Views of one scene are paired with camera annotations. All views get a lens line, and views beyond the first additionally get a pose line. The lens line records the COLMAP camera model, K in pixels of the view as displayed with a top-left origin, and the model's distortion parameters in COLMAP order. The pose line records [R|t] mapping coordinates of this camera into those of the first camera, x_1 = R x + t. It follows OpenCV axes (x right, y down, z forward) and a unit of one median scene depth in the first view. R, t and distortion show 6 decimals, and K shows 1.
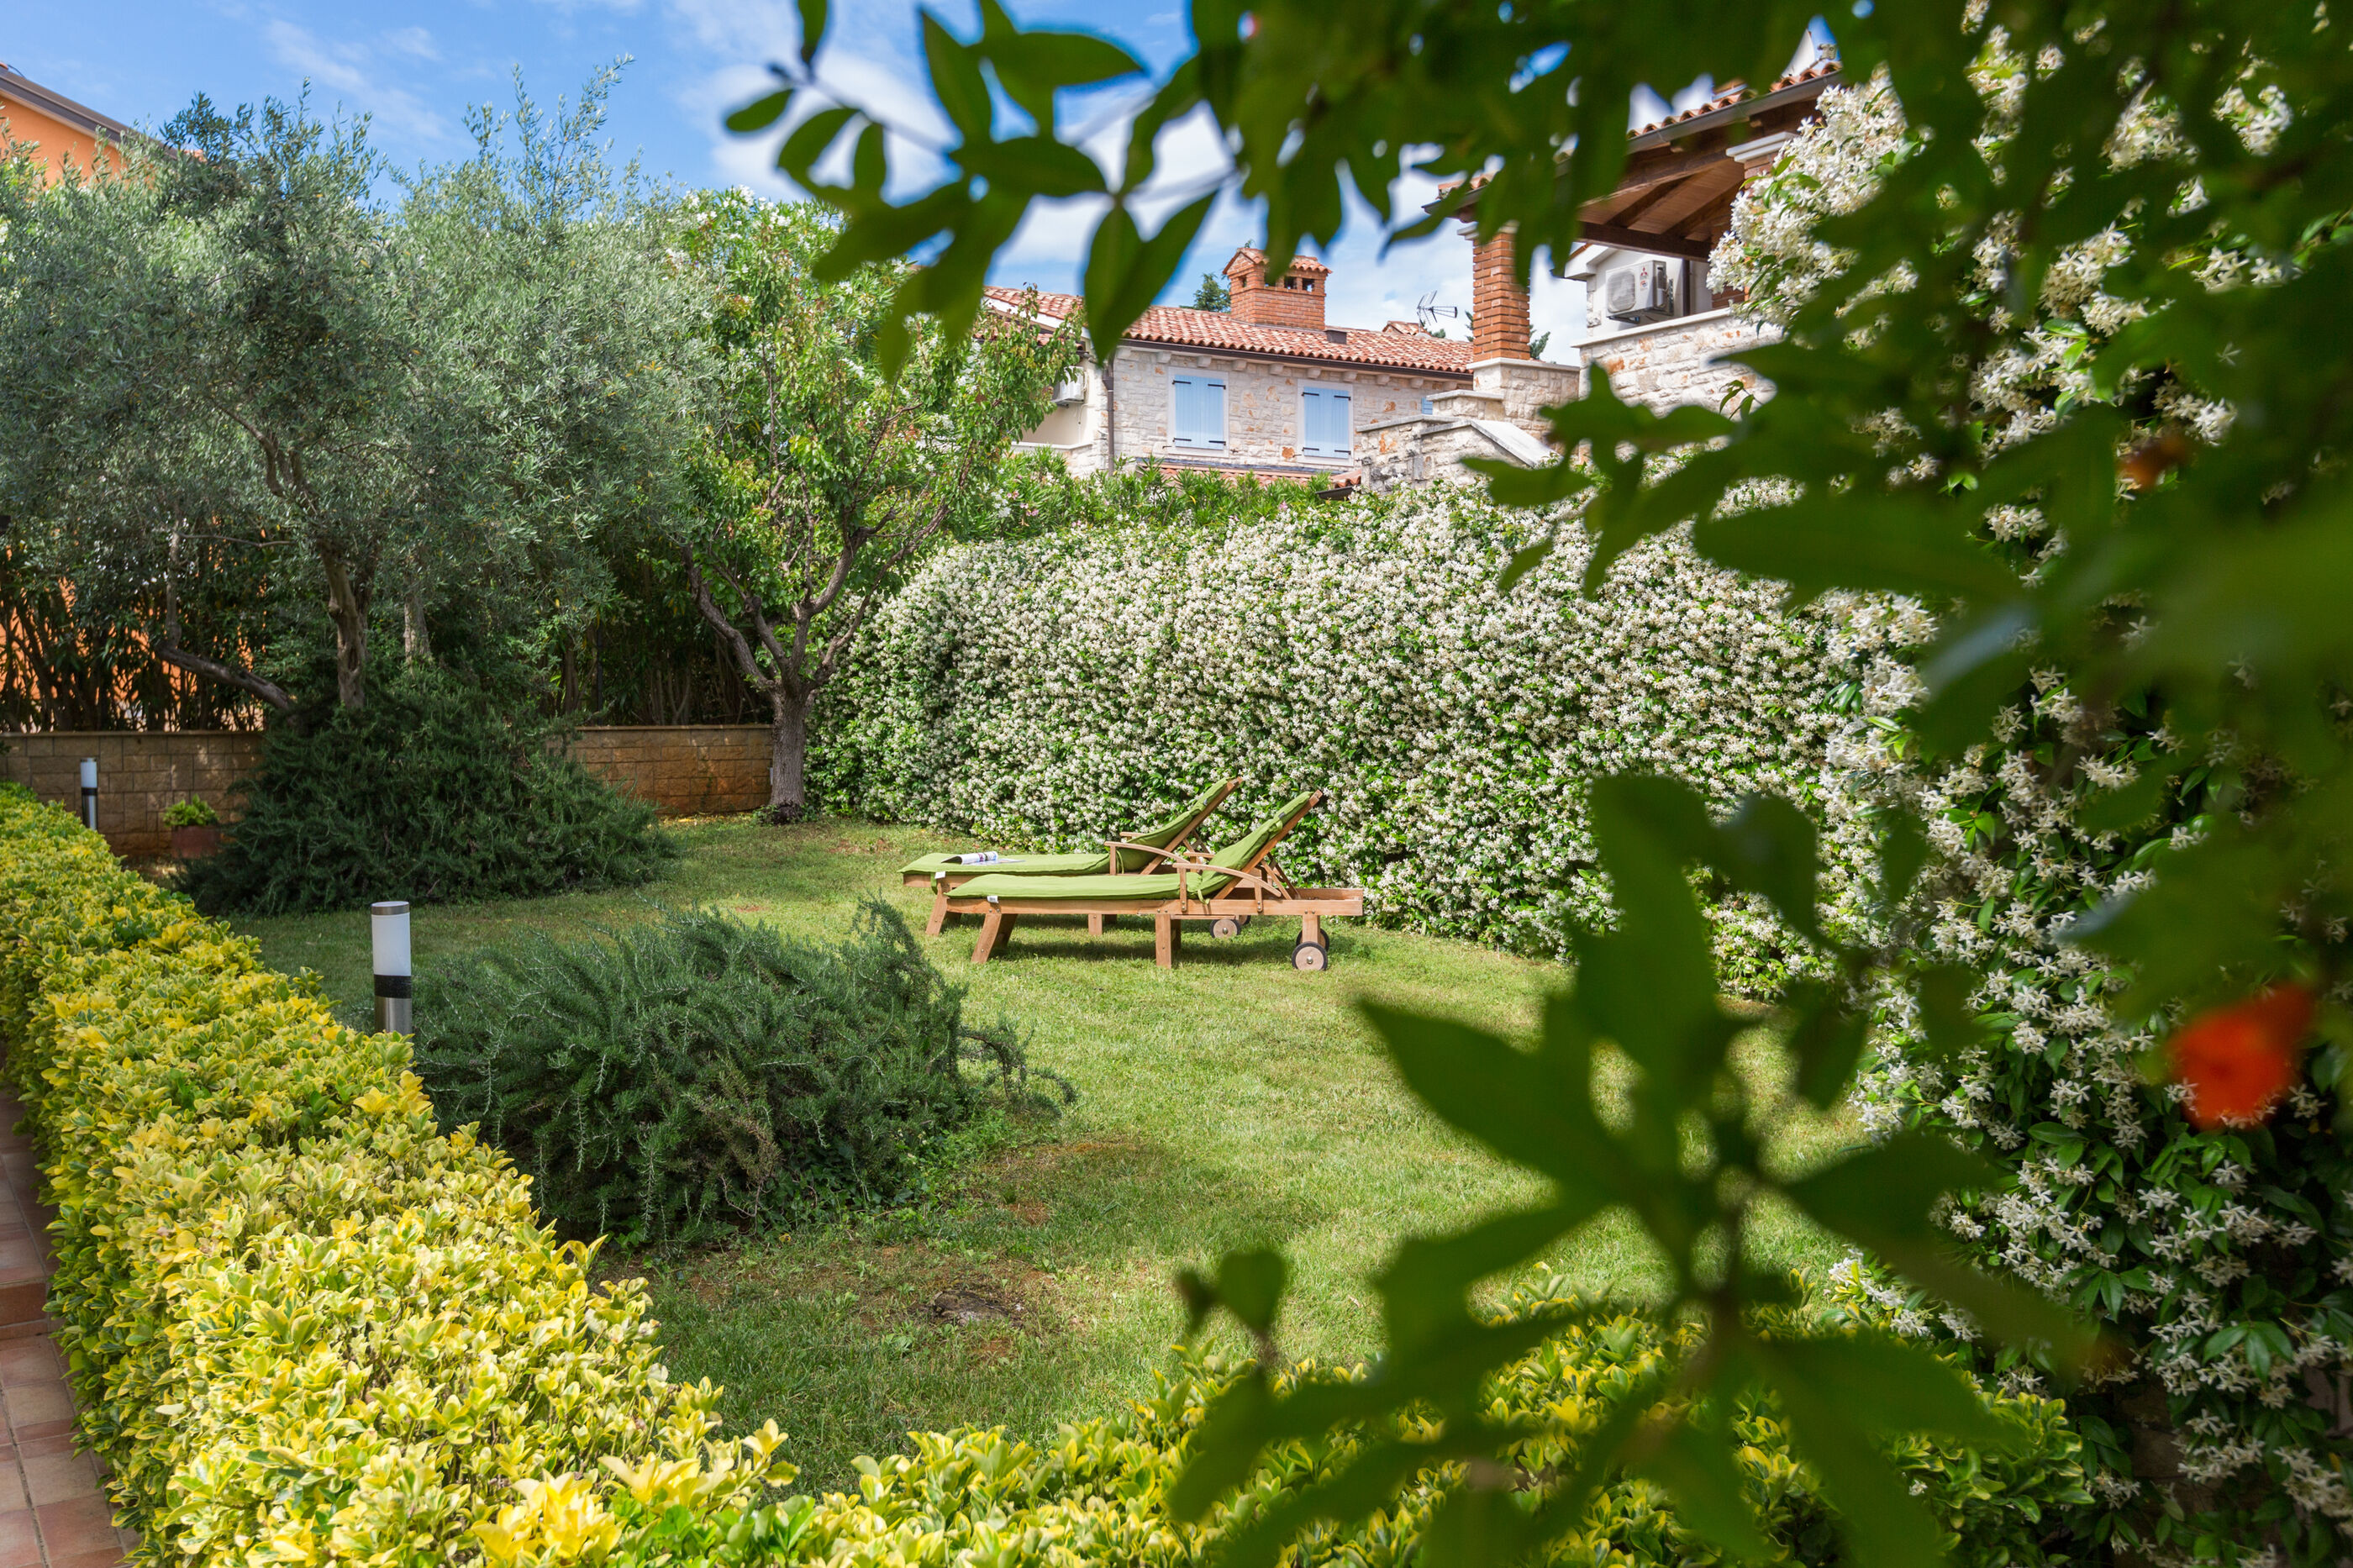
lens RADIAL K [[2105.4, 0, 1171.5], [0, 2105.4, 767.9], [0, 0, 1]] dist [0.015847, -0.019697]
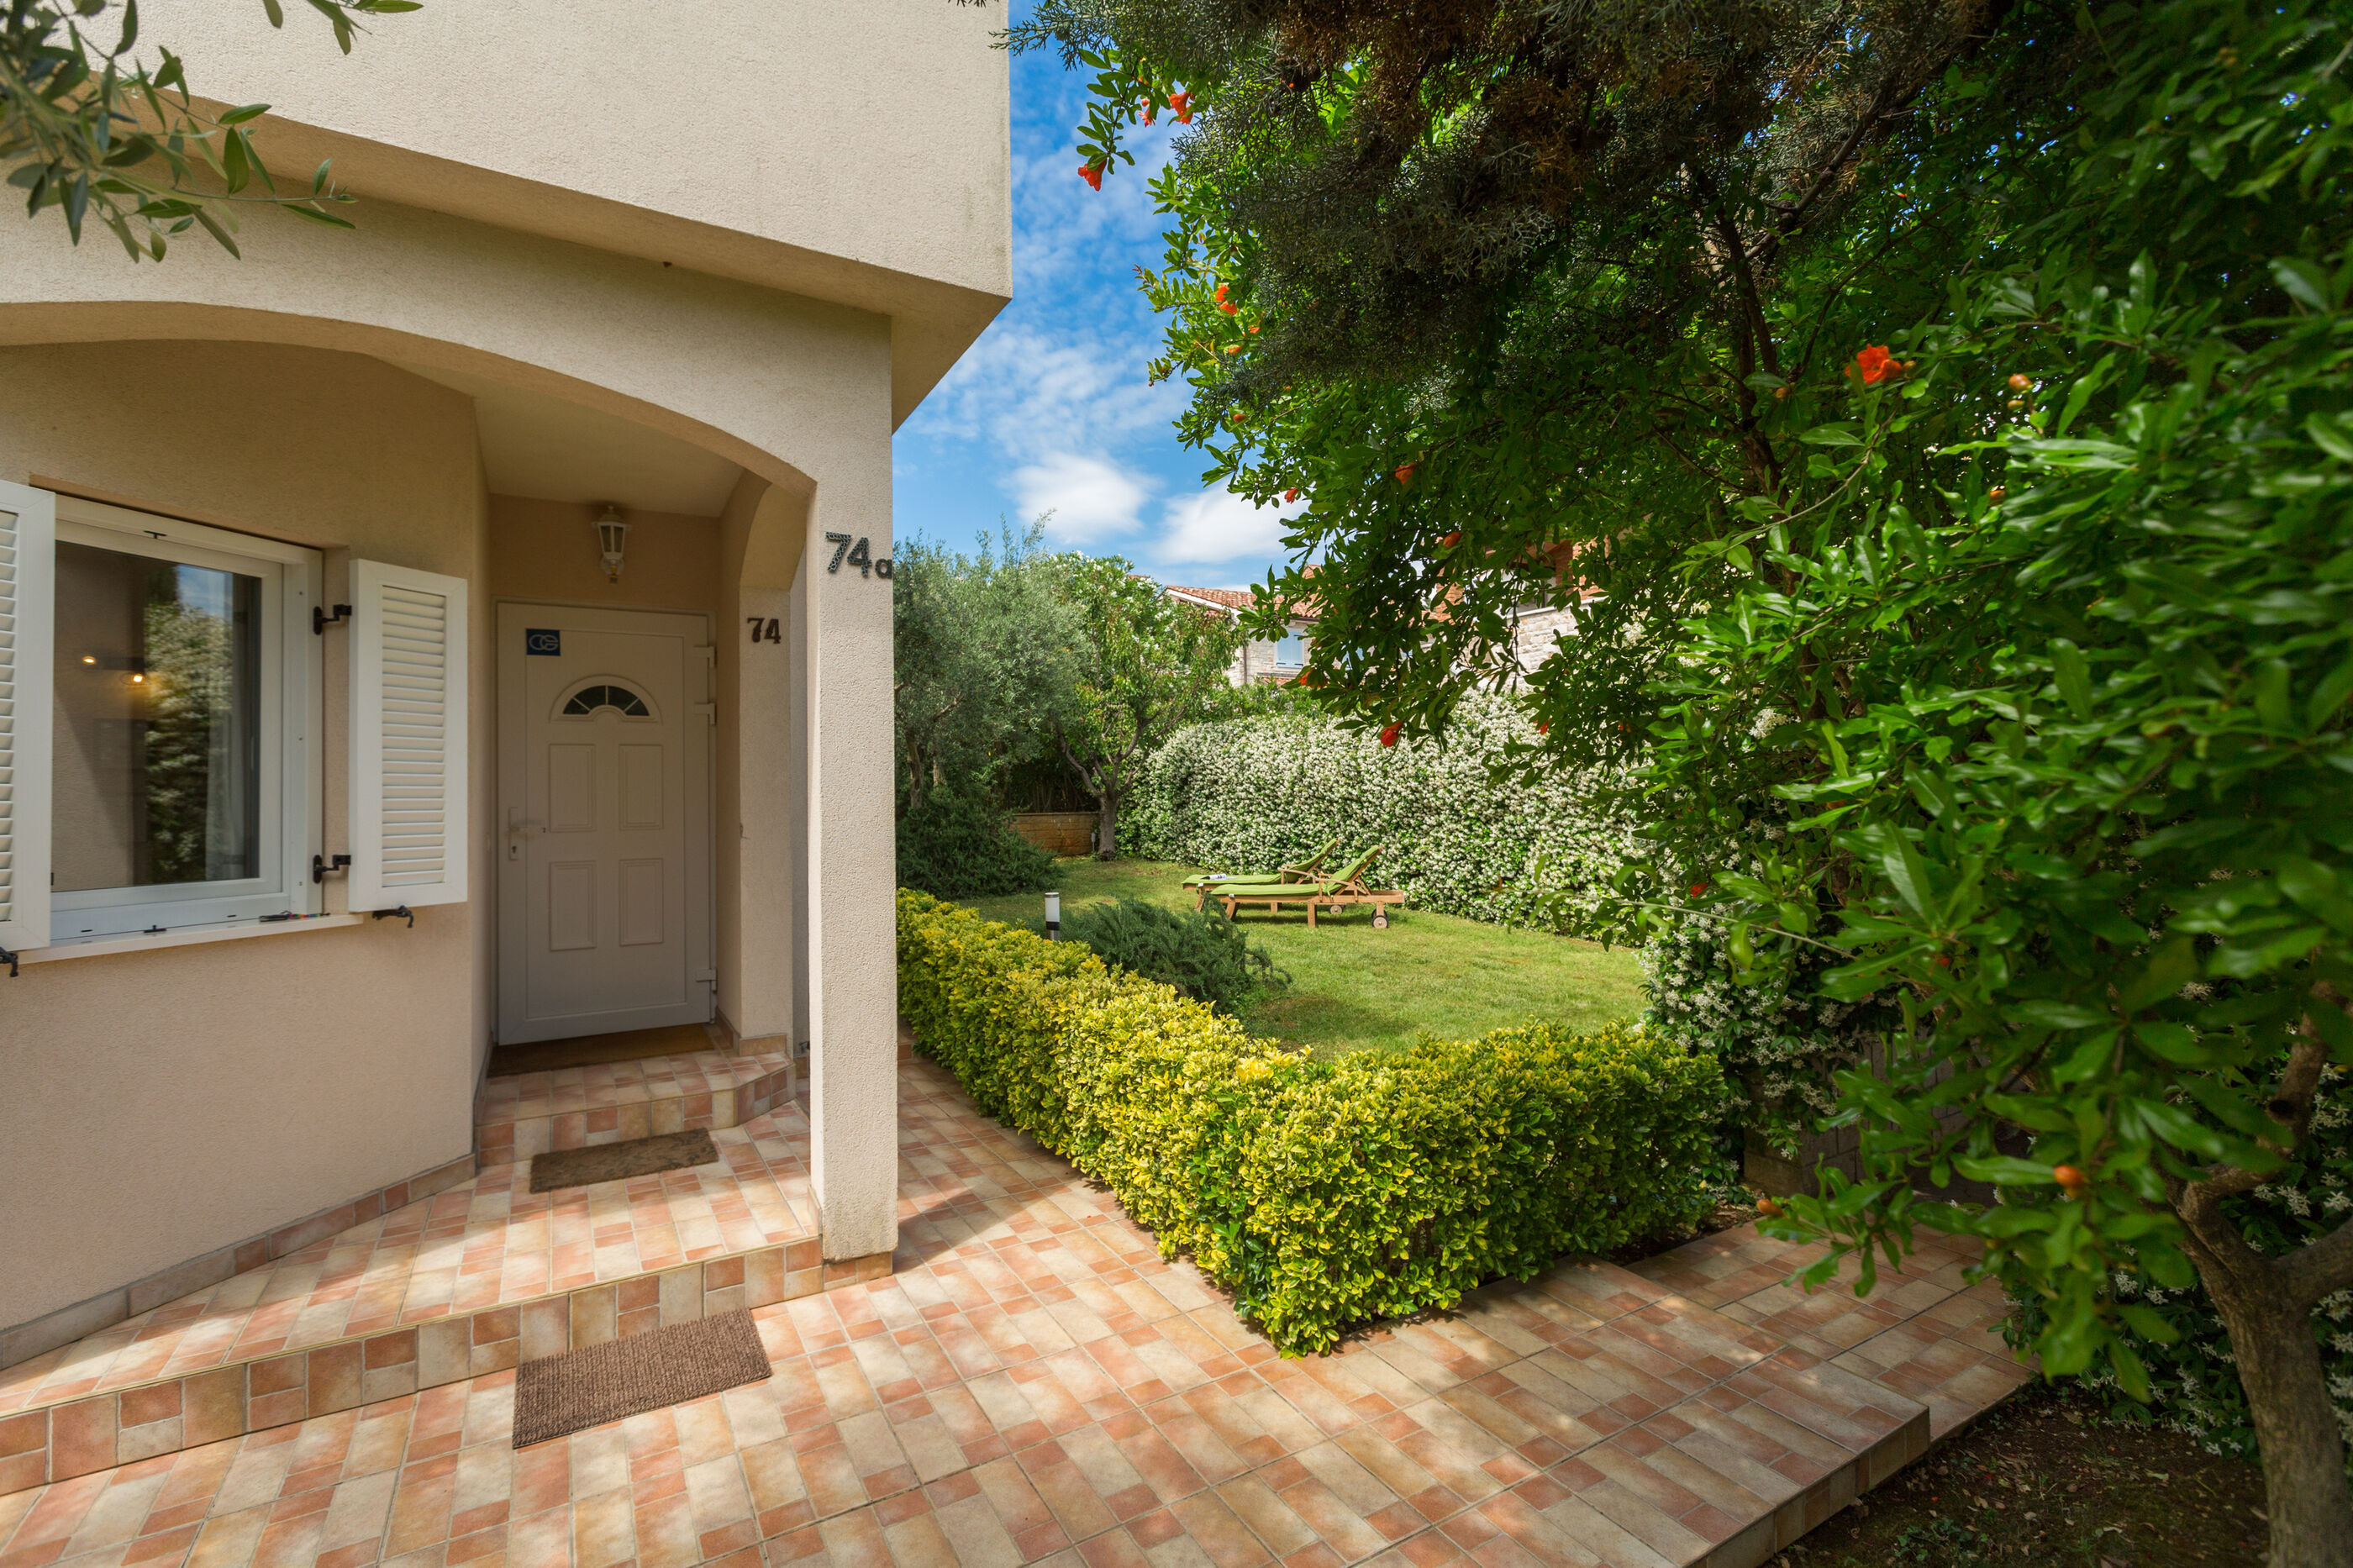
lens RADIAL K [[1088.7, 0, 1215.7], [0, 1088.7, 773.9], [0, 0, 1]] dist [0.004119, -0.001036]
pose [[0.998592, -0.007873, -0.052457, -0.037092], [0.005096, 0.998588, -0.052873, -0.003056], [0.052800, 0.052531, 0.997222, -0.110605]]
